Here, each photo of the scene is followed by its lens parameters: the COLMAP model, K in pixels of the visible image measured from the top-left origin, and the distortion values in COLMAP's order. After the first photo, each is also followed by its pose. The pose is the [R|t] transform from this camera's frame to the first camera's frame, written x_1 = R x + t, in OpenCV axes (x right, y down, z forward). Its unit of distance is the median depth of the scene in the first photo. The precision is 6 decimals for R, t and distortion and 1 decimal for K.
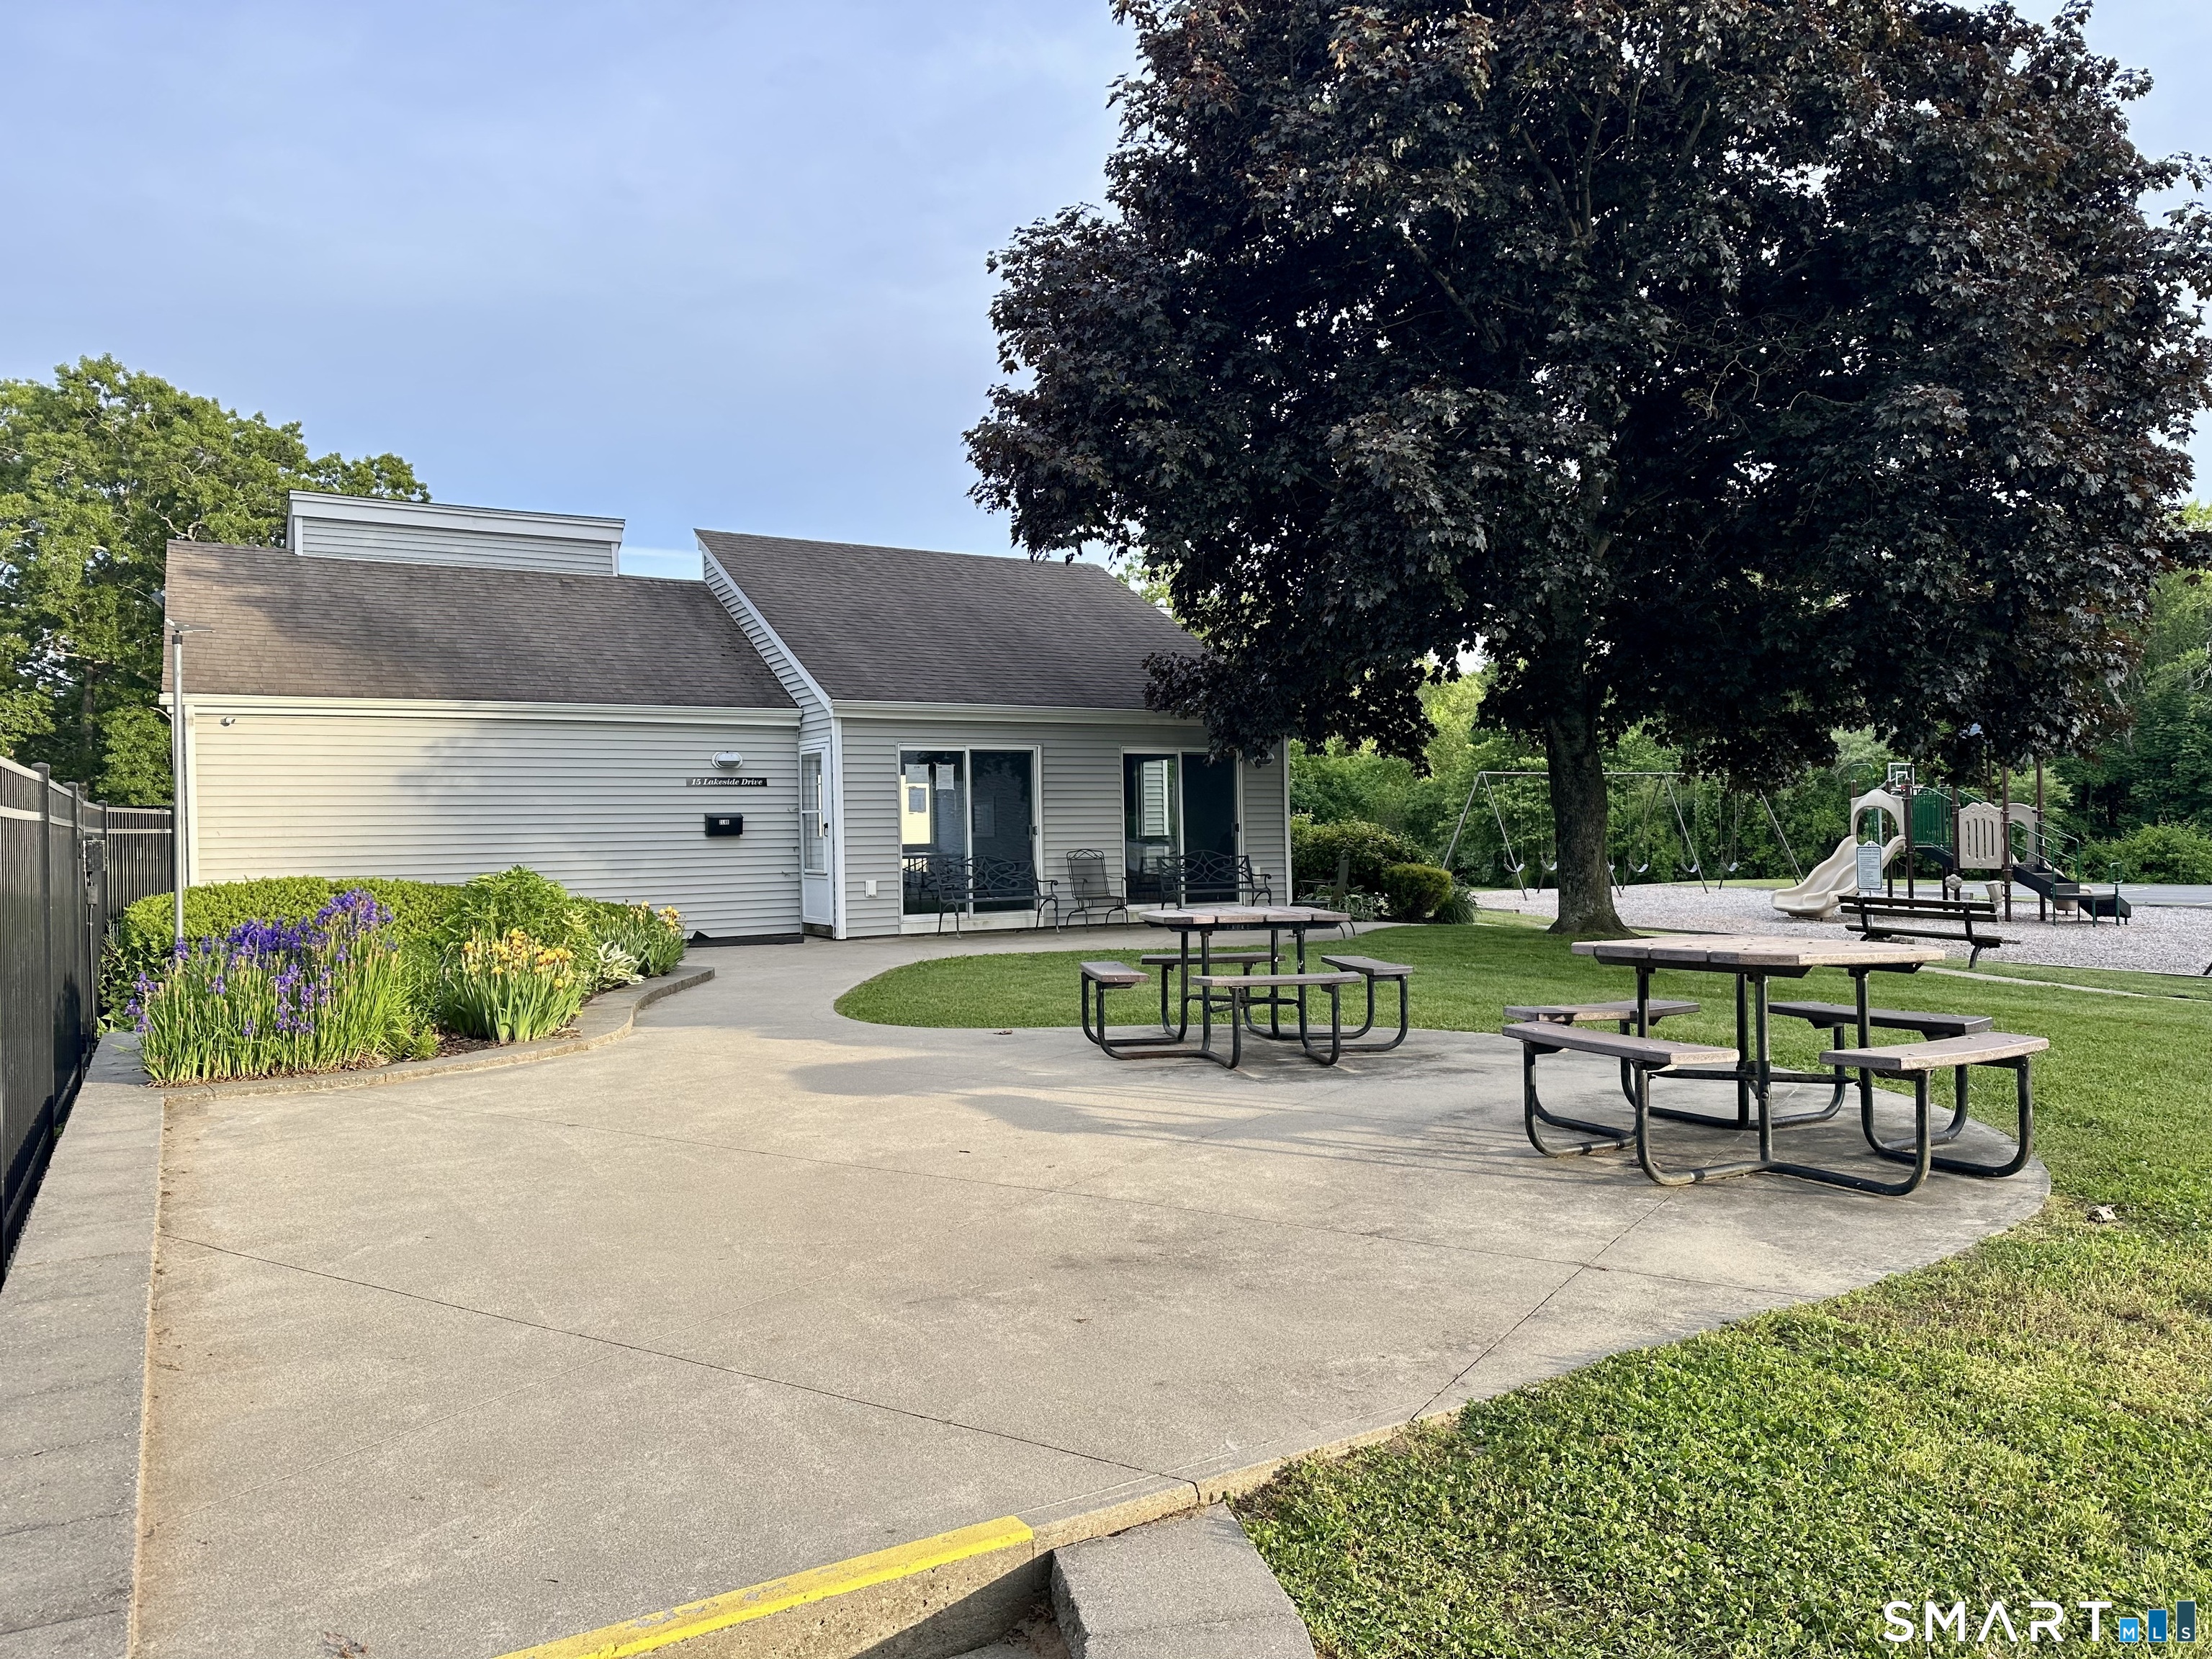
lens RADIAL K [[1548.4, 0, 1102.1], [0, 1548.4, 837.8], [0, 0, 1]] dist [0.070802, -0.091664]
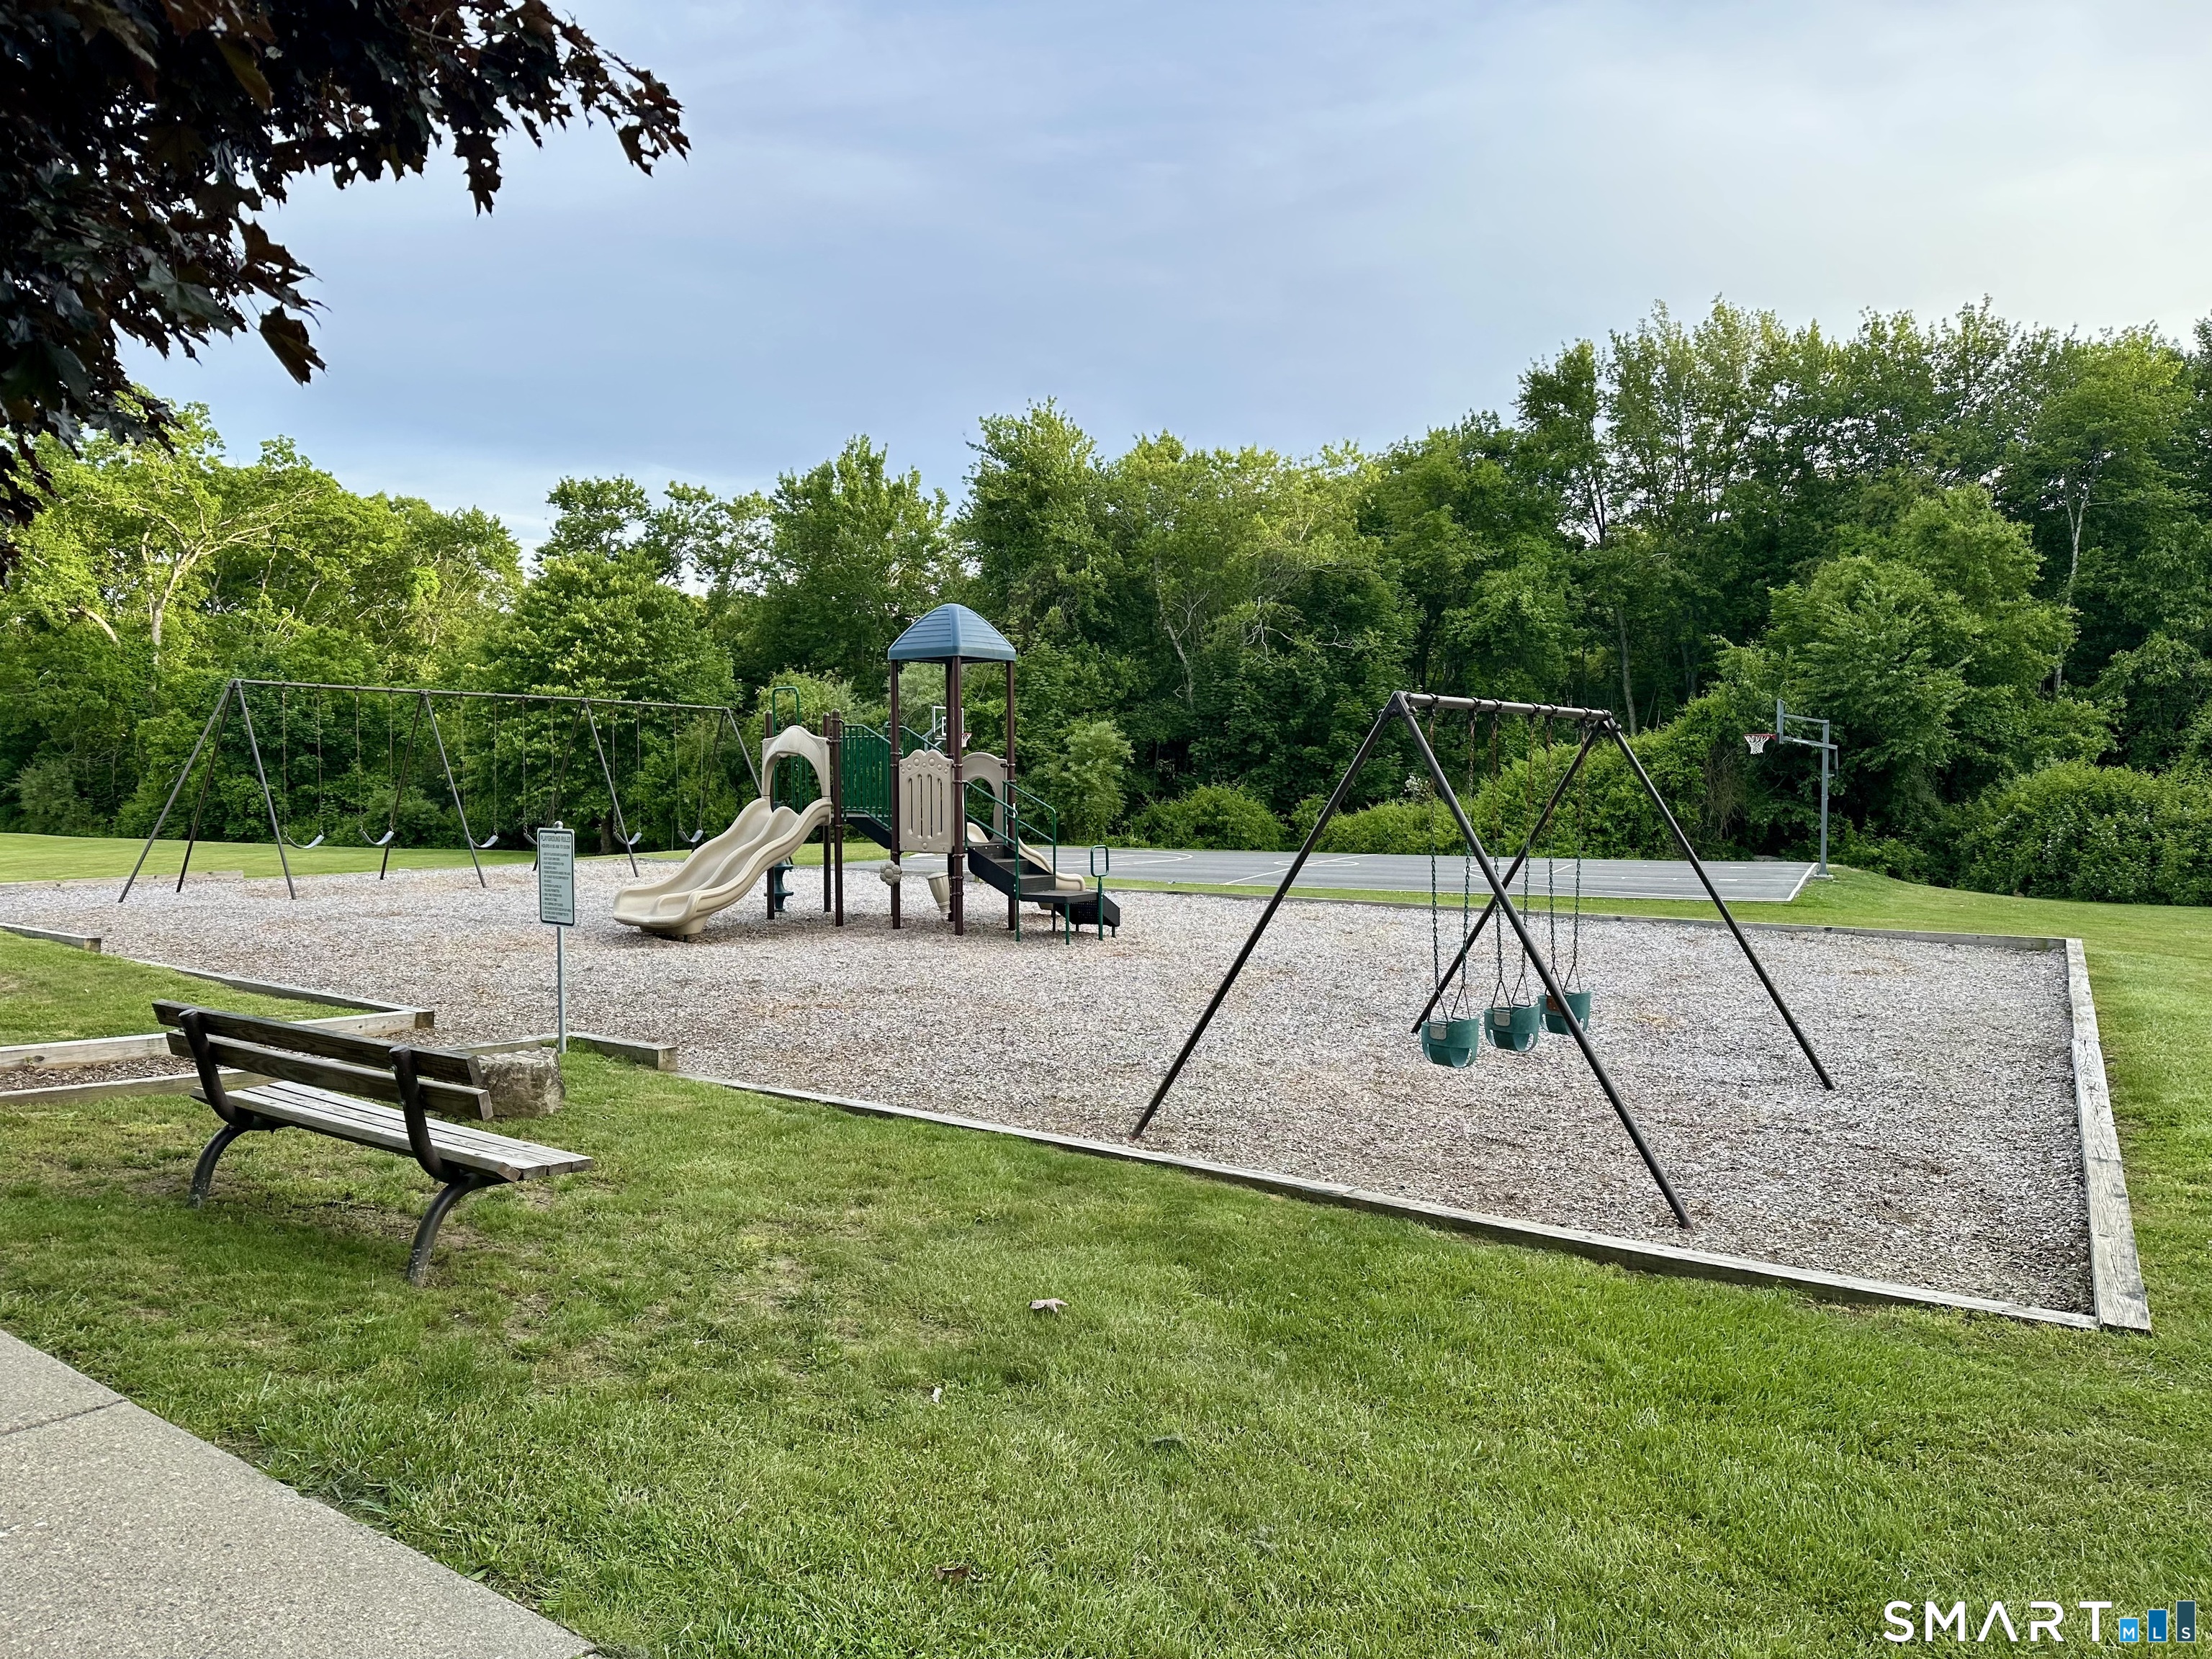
lens RADIAL K [[1548.4, 0, 1108.6], [0, 1548.4, 826.5], [0, 0, 1]] dist [0.070802, -0.091664]
pose [[0.874175, 0.001883, 0.485608, 0.166094], [-0.014552, 0.999645, 0.022320, -0.003322], [-0.485393, -0.026578, 0.873892, 0.213536]]
